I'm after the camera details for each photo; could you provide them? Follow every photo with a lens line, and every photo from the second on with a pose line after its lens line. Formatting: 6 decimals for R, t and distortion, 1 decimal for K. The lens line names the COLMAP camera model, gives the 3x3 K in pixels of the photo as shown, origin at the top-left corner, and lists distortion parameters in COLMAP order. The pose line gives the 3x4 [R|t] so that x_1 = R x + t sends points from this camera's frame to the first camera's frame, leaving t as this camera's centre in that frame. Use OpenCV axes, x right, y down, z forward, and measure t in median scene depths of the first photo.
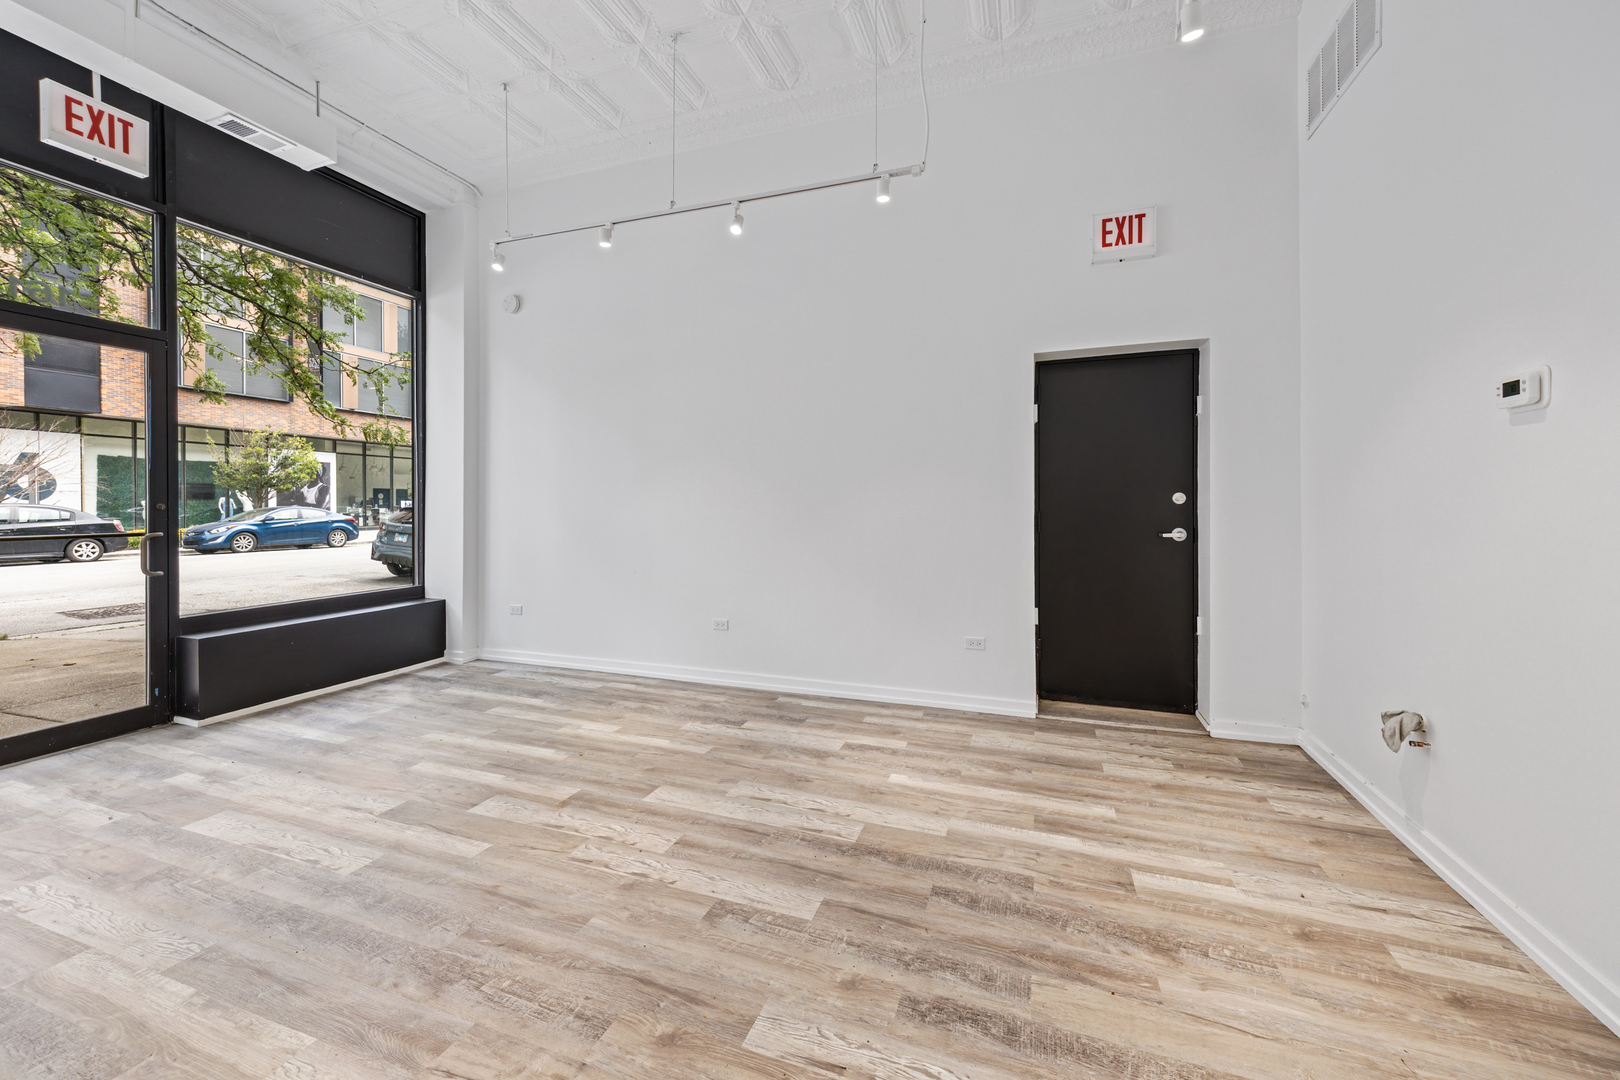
lens RADIAL K [[617.3, 0, 817.2], [0, 617.3, 511.6], [0, 0, 1]] dist [0.005314, -0.000017]
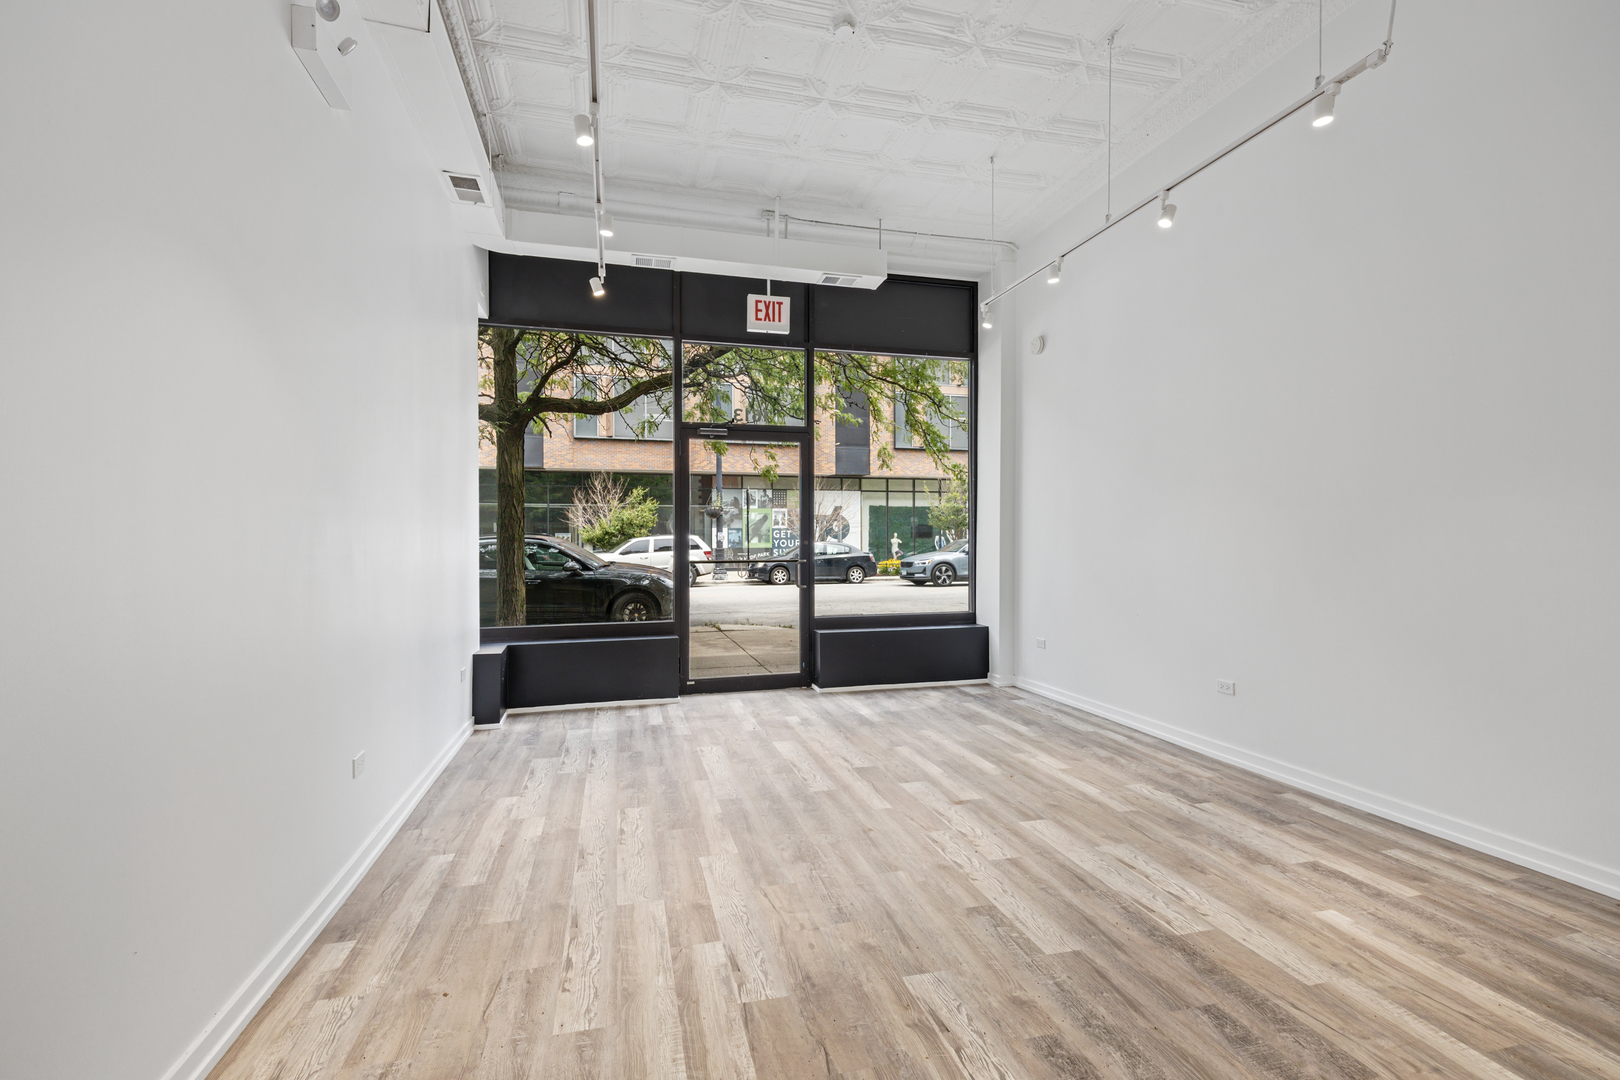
lens RADIAL K [[722.2, 0, 810.0], [0, 722.2, 540.0], [0, 0, 1]] dist [0.026869, -0.012172]
pose [[0.569210, -0.005313, -0.822175, 0.479749], [-0.005321, 0.999934, -0.010145, 0.004108], [0.822175, 0.010149, 0.569144, 0.007624]]
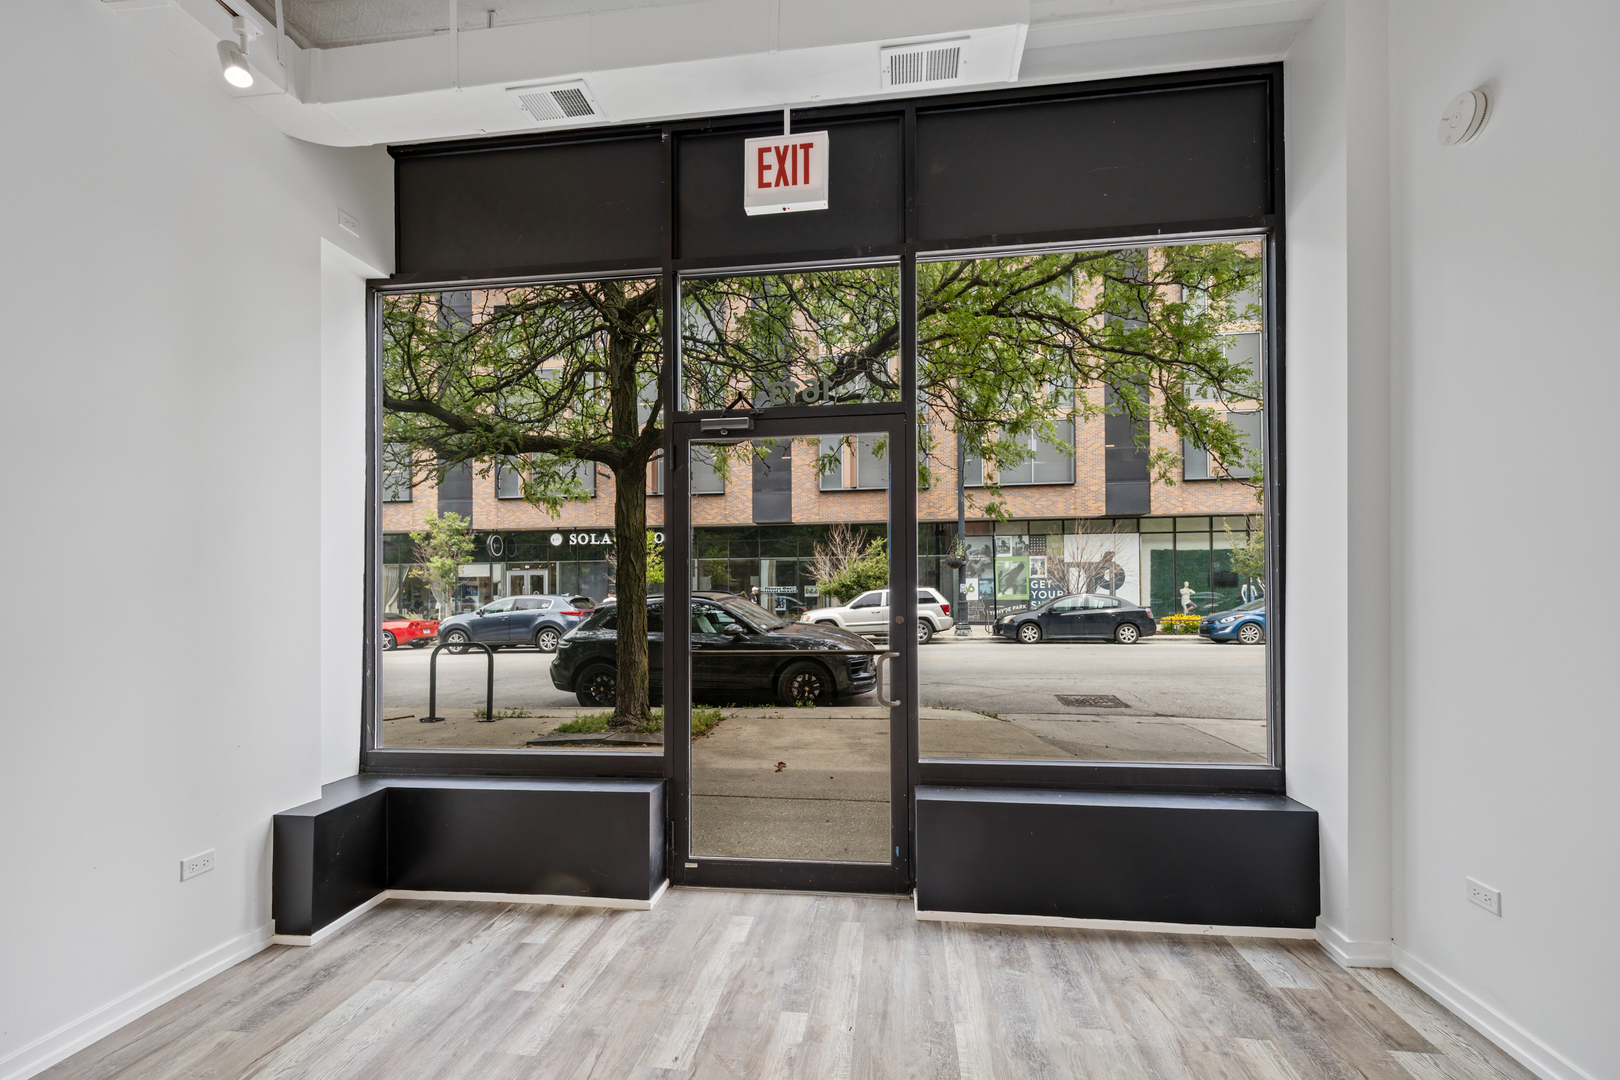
lens RADIAL K [[692.4, 0, 806.1], [0, 692.4, 581.8], [0, 0, 1]] dist [0.020848, -0.009716]
pose [[0.209774, -0.017845, -0.977587, -0.251783], [-0.002538, 0.999820, -0.018796, -0.048700], [0.977747, 0.006424, 0.209691, 0.840530]]
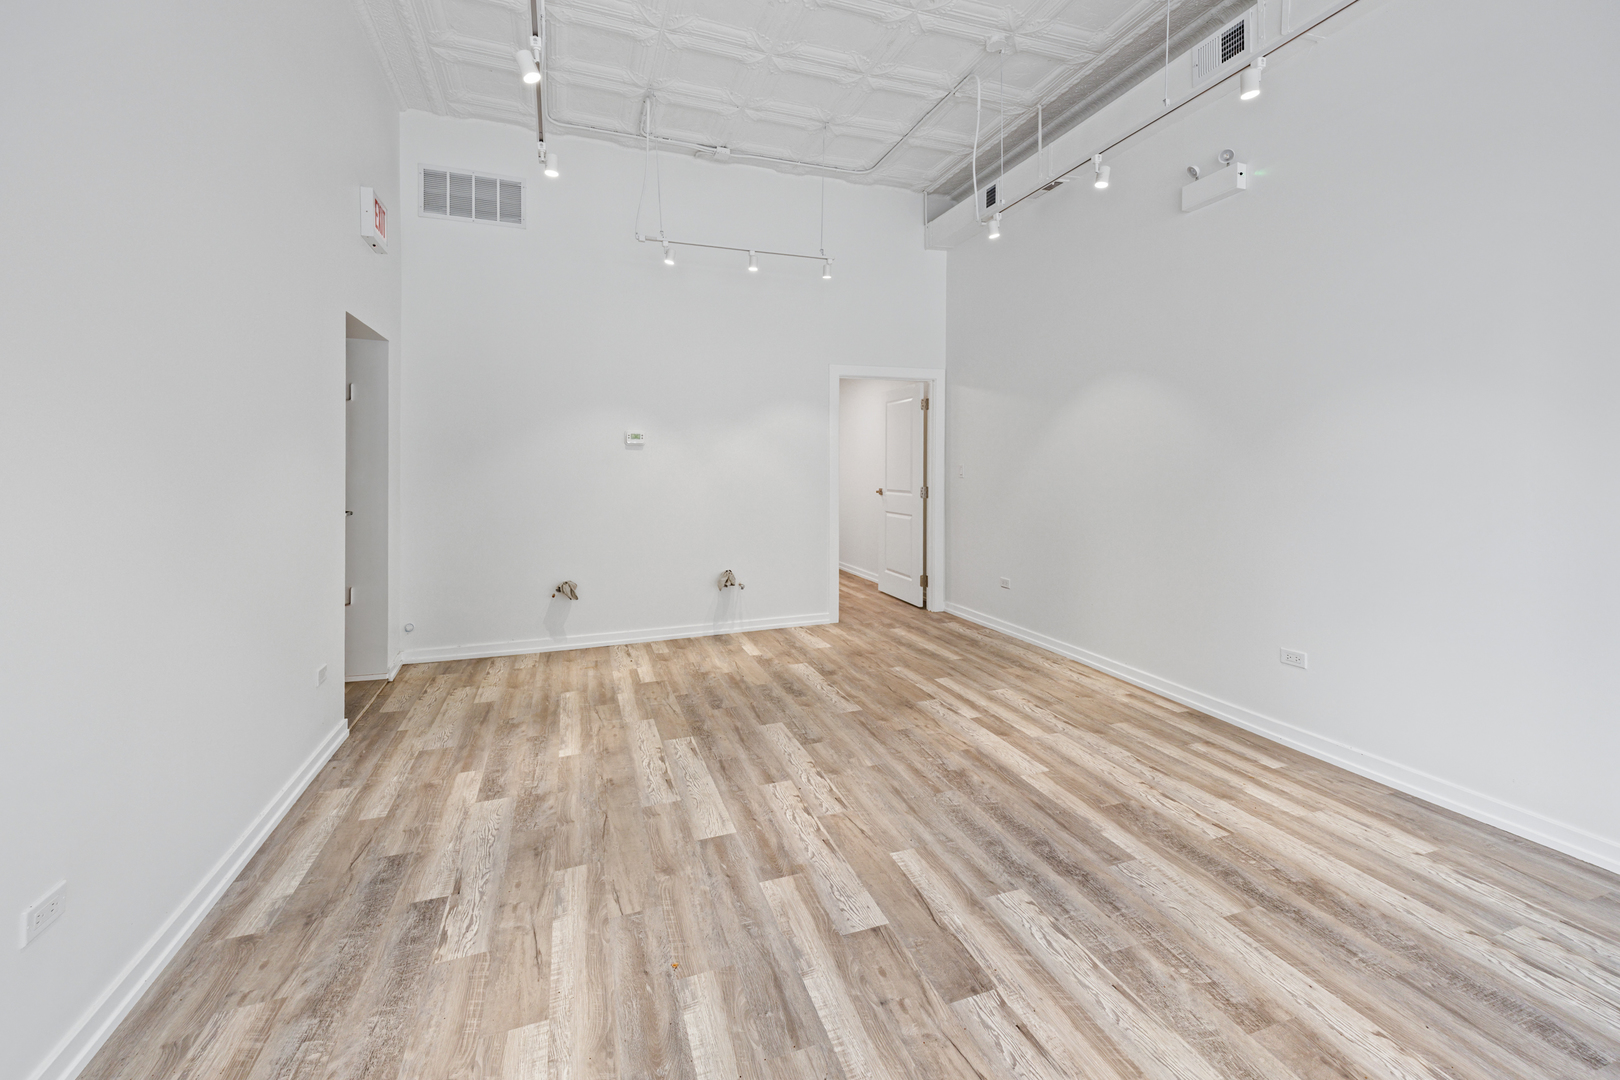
lens RADIAL K [[671.4, 0, 806.5], [0, 671.4, 465.0], [0, 0, 1]] dist [0.031454, -0.010323]
pose [[-0.632915, 0.004389, 0.774209, -0.988882], [0.016169, 0.999841, 0.007550, -0.050656], [-0.774052, 0.017296, -0.632885, 1.382176]]
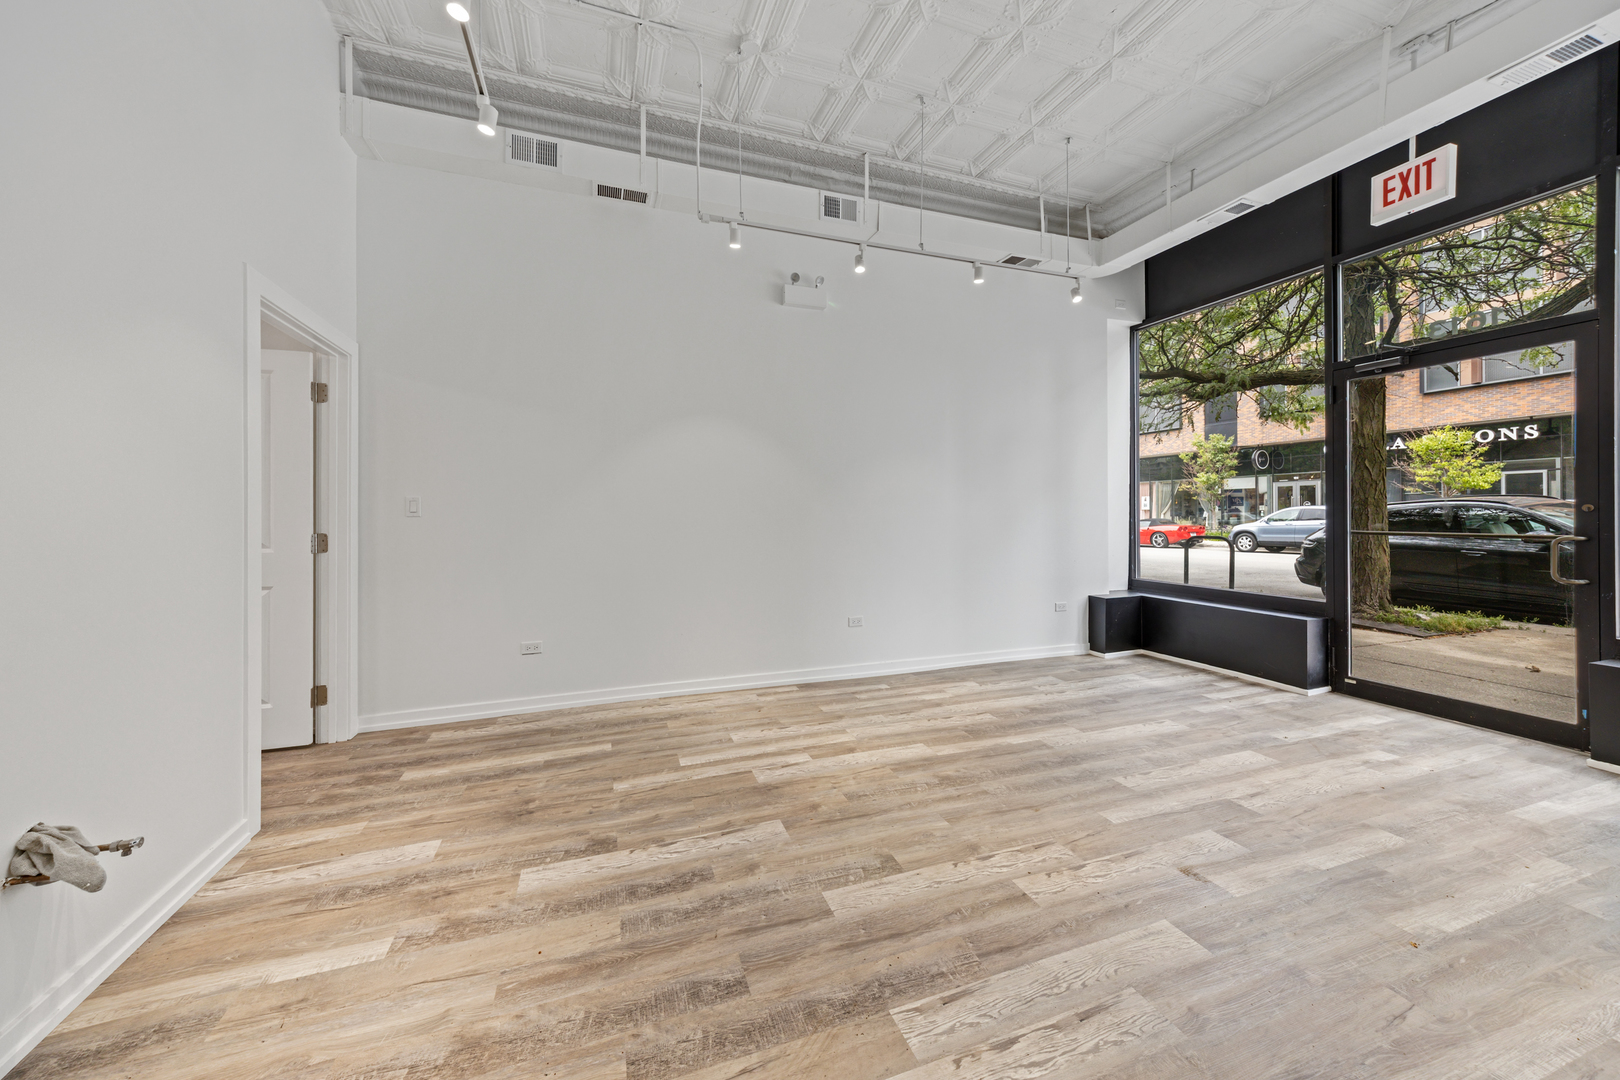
lens RADIAL K [[582.2, 0, 802.8], [0, 582.2, 510.3], [0, 0, 1]] dist [0.002830, -0.000063]
pose [[-0.775433, 0.003679, -0.631419, 0.426398], [-0.001974, 0.999964, 0.008250, -0.011878], [0.631427, 0.007644, -0.775398, 1.143017]]
